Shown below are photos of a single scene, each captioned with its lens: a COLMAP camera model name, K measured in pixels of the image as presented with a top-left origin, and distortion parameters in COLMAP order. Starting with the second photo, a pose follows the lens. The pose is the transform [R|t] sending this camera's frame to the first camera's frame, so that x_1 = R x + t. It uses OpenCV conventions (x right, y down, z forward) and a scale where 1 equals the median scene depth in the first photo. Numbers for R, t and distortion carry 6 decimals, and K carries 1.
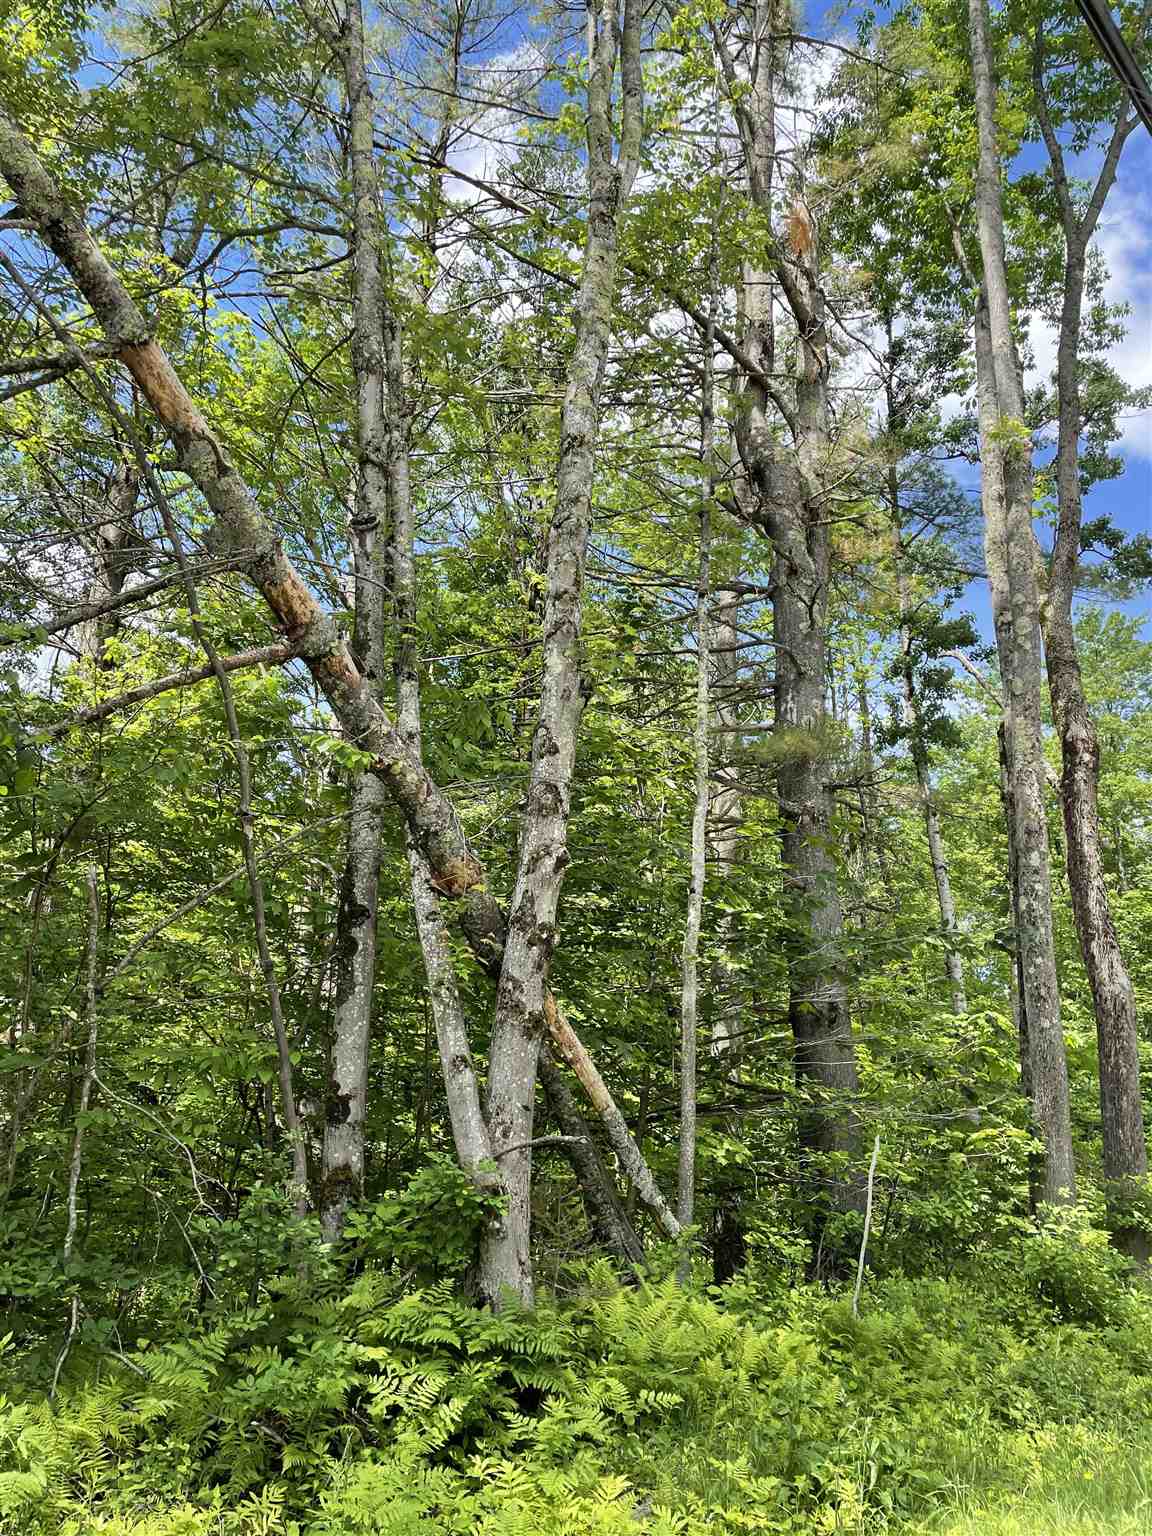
lens RADIAL K [[1114.5, 0, 576.0], [0, 1114.5, 768.0], [0, 0, 1]] dist [0.083277, -0.099238]
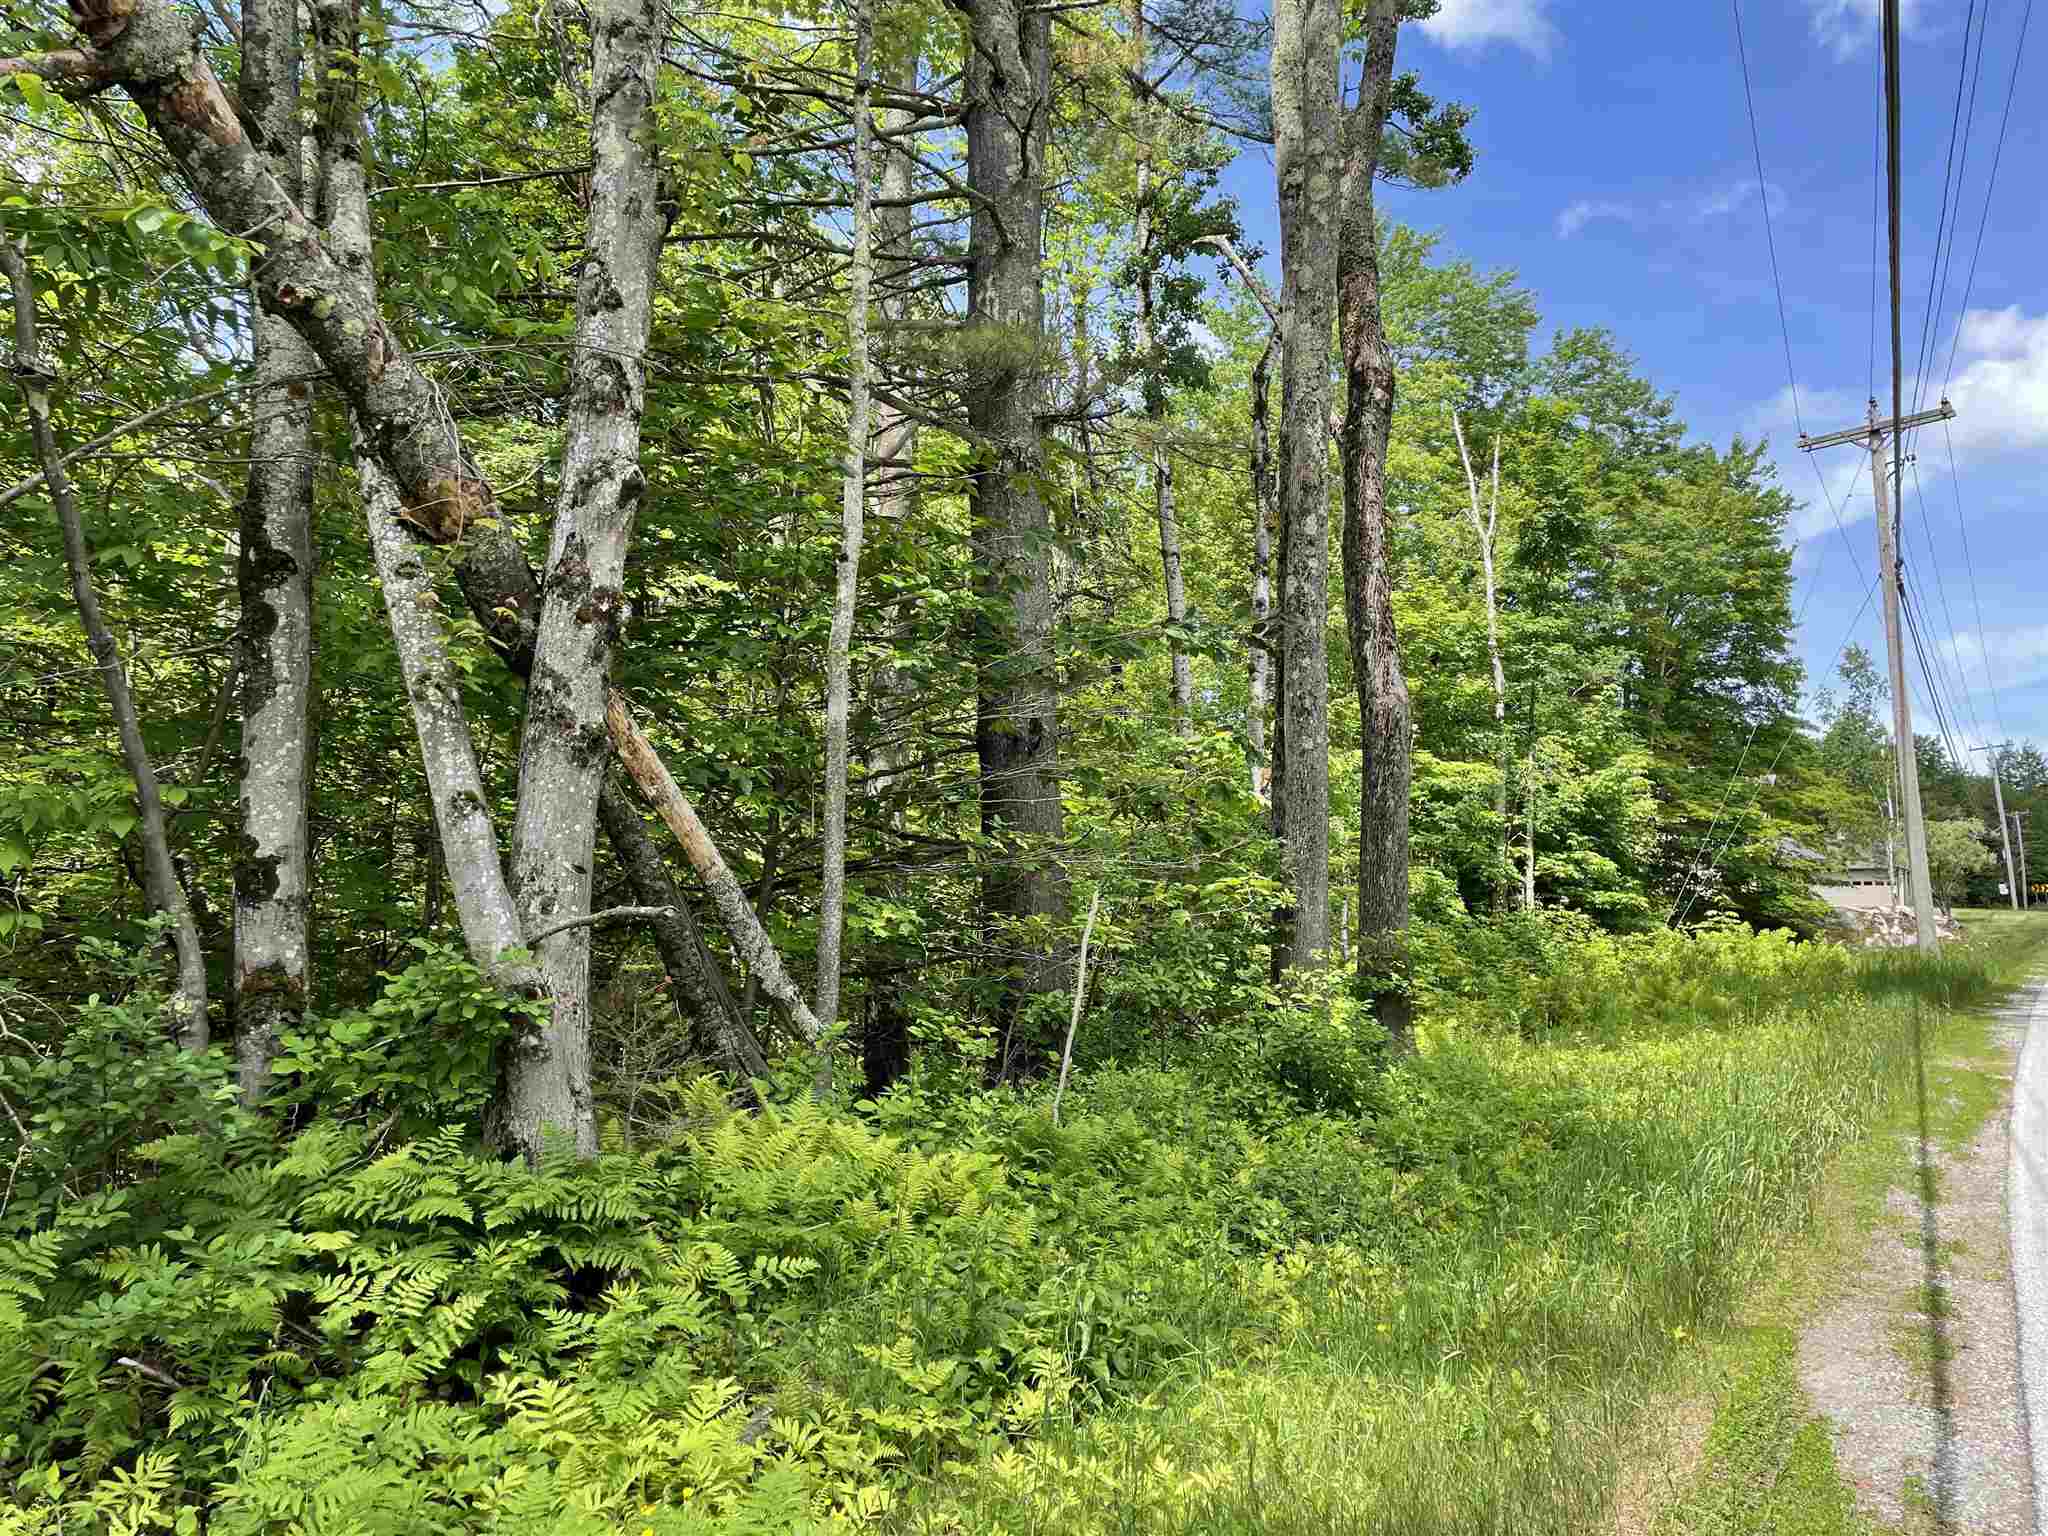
lens RADIAL K [[1486.0, 0, 1024.0], [0, 1486.0, 768.0], [0, 0, 1]] dist [0.083277, -0.099238]
pose [[0.974970, -0.012722, 0.221974, 0.013333], [-0.036660, 0.975498, 0.216931, 0.047436], [-0.219295, -0.219639, 0.950615, 0.132113]]
